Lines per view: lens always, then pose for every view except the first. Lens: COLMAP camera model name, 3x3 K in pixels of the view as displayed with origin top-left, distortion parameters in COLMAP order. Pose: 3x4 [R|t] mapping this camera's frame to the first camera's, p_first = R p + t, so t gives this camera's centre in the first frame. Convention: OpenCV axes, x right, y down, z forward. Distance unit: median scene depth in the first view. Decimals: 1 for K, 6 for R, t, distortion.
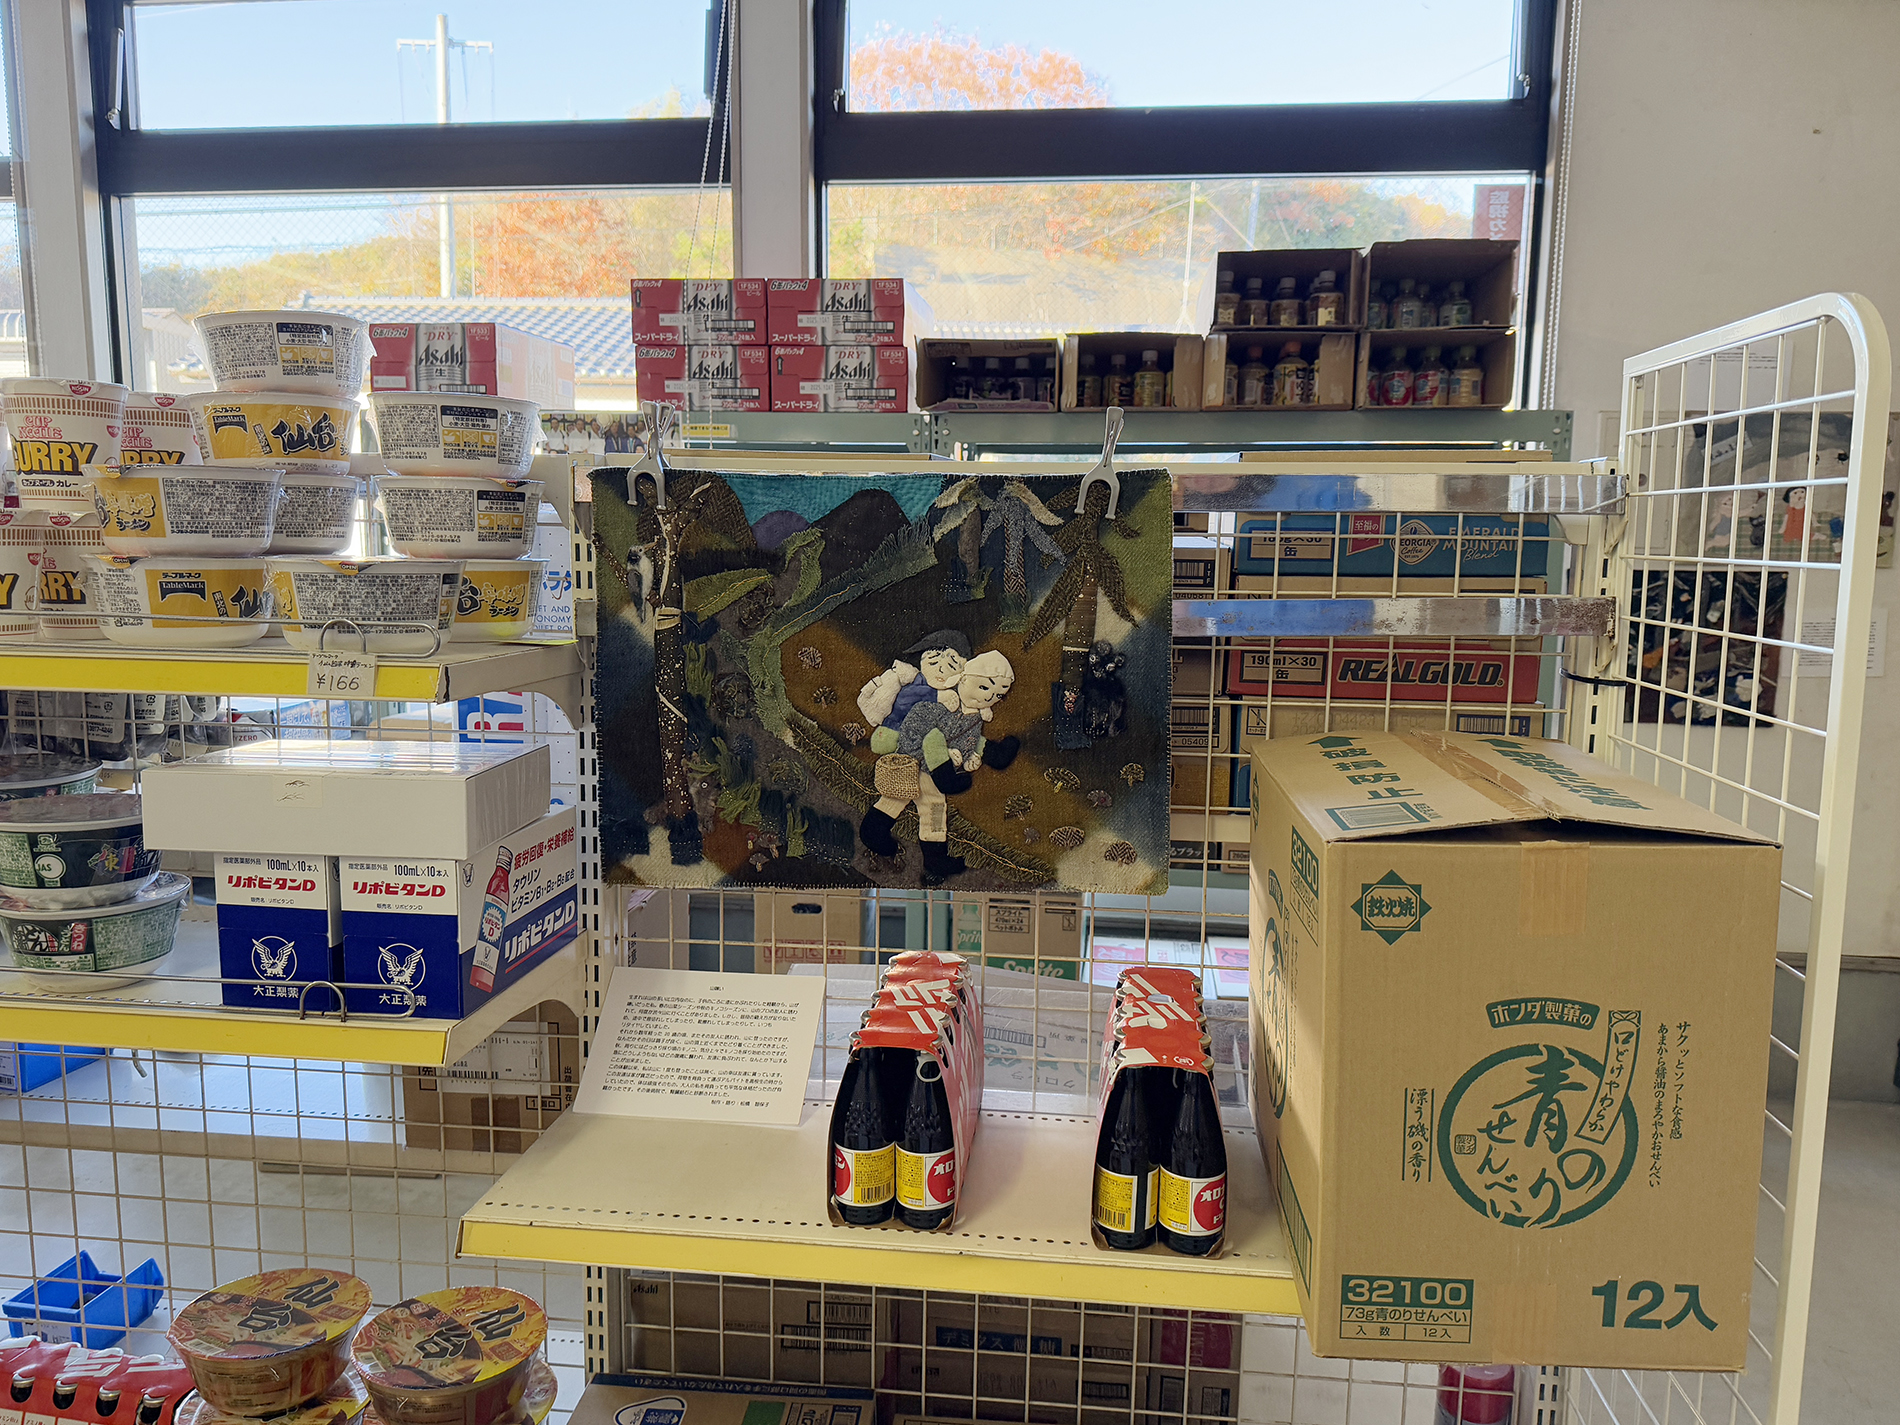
lens RADIAL K [[1335.9, 0, 950.0], [0, 1335.9, 712.5], [0, 0, 1]] dist [0.079323, -0.117690]
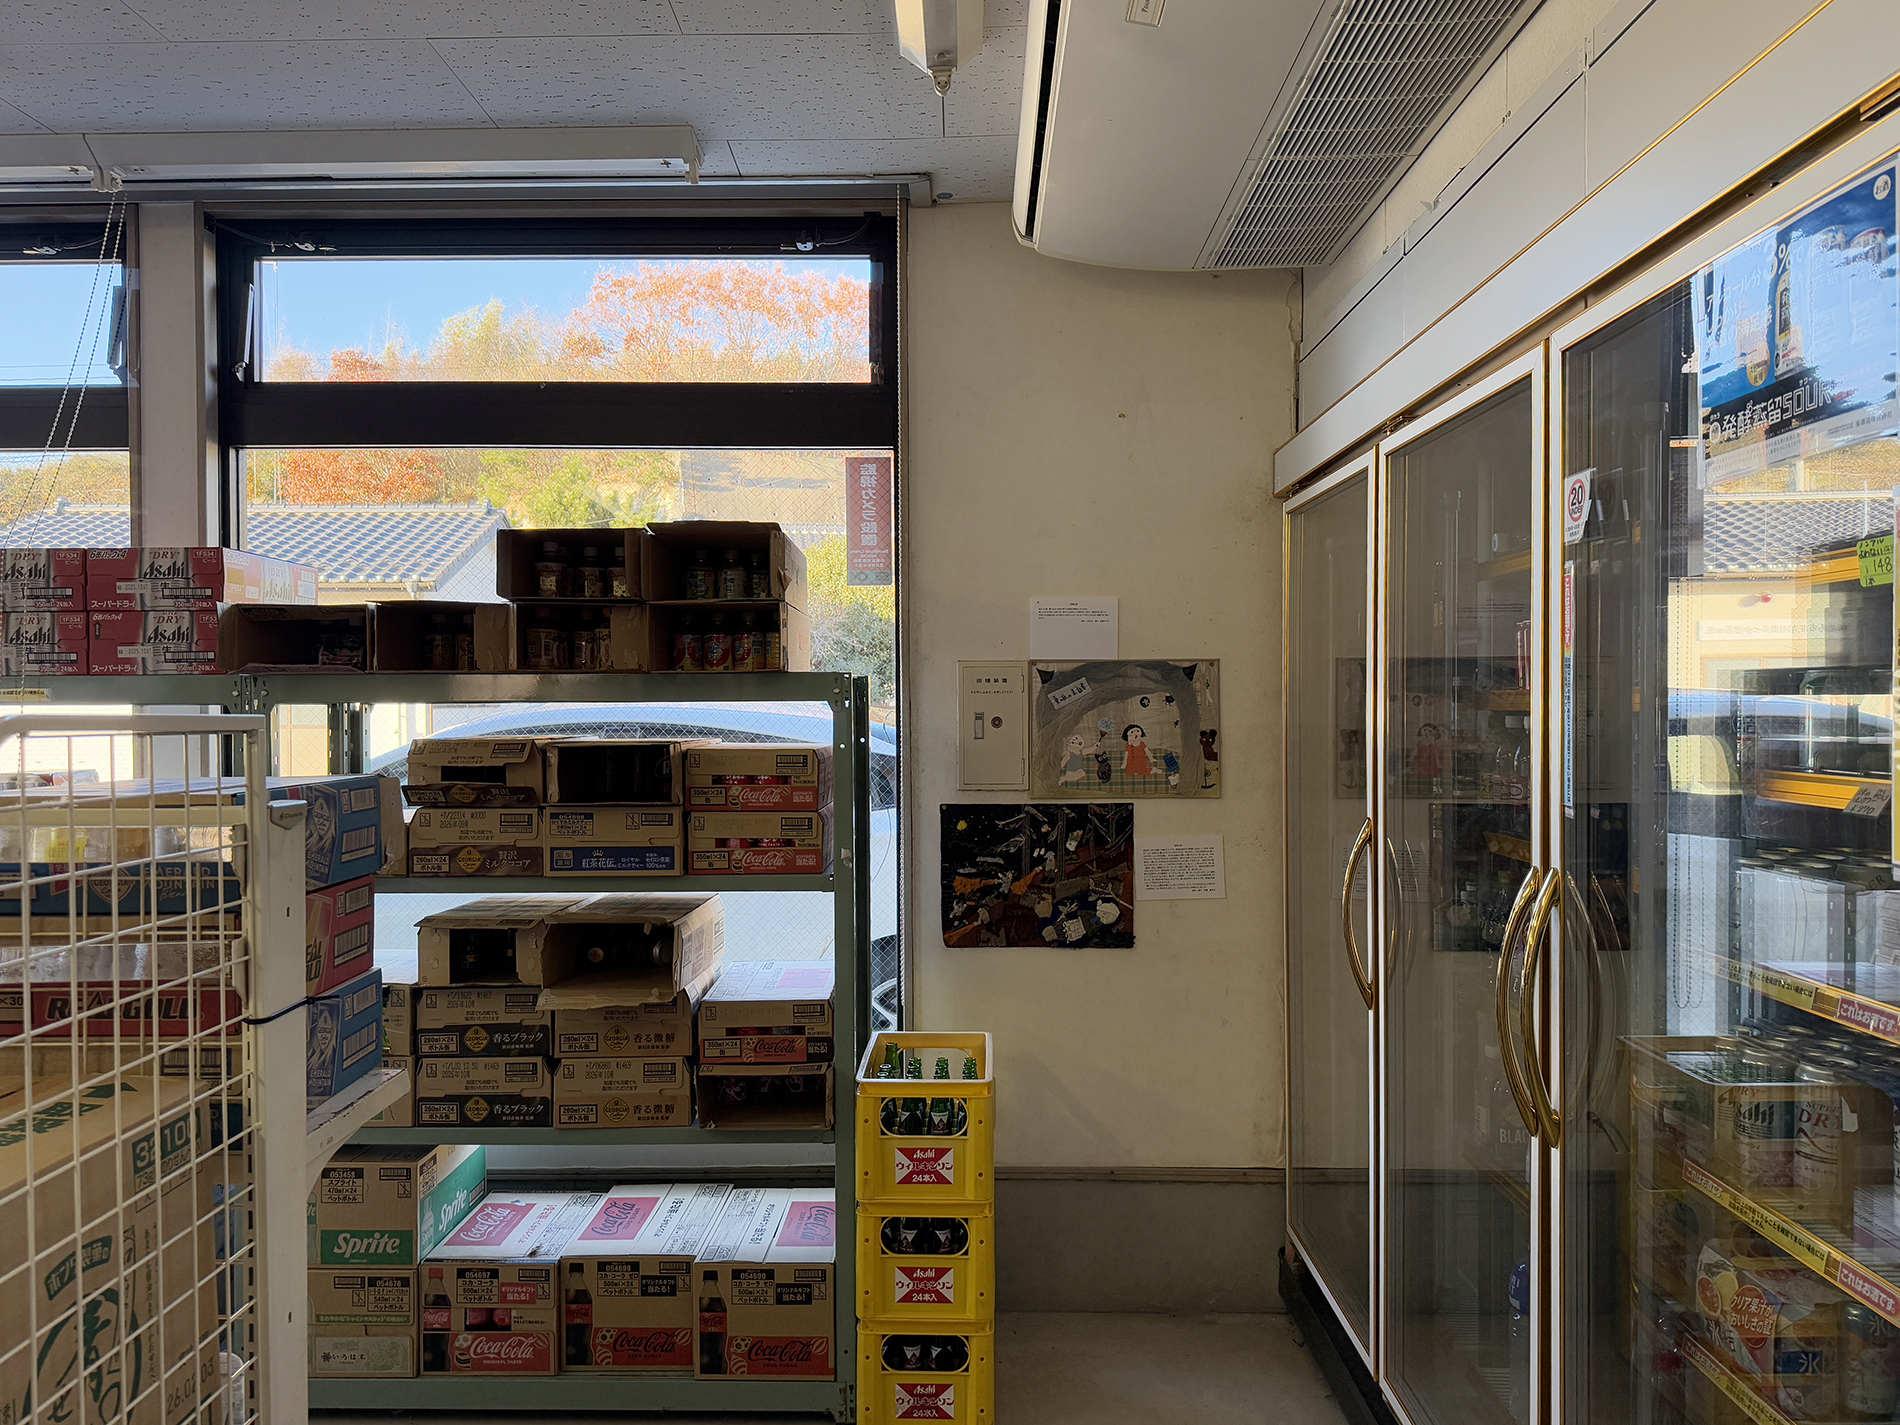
lens RADIAL K [[1335.9, 0, 950.0], [0, 1335.9, 712.5], [0, 0, 1]] dist [0.079323, -0.117690]
pose [[0.993769, -0.017037, 0.110150, 0.397258], [0.032063, 0.990173, -0.136125, -0.038504], [-0.106749, 0.138808, 0.984549, -0.060564]]
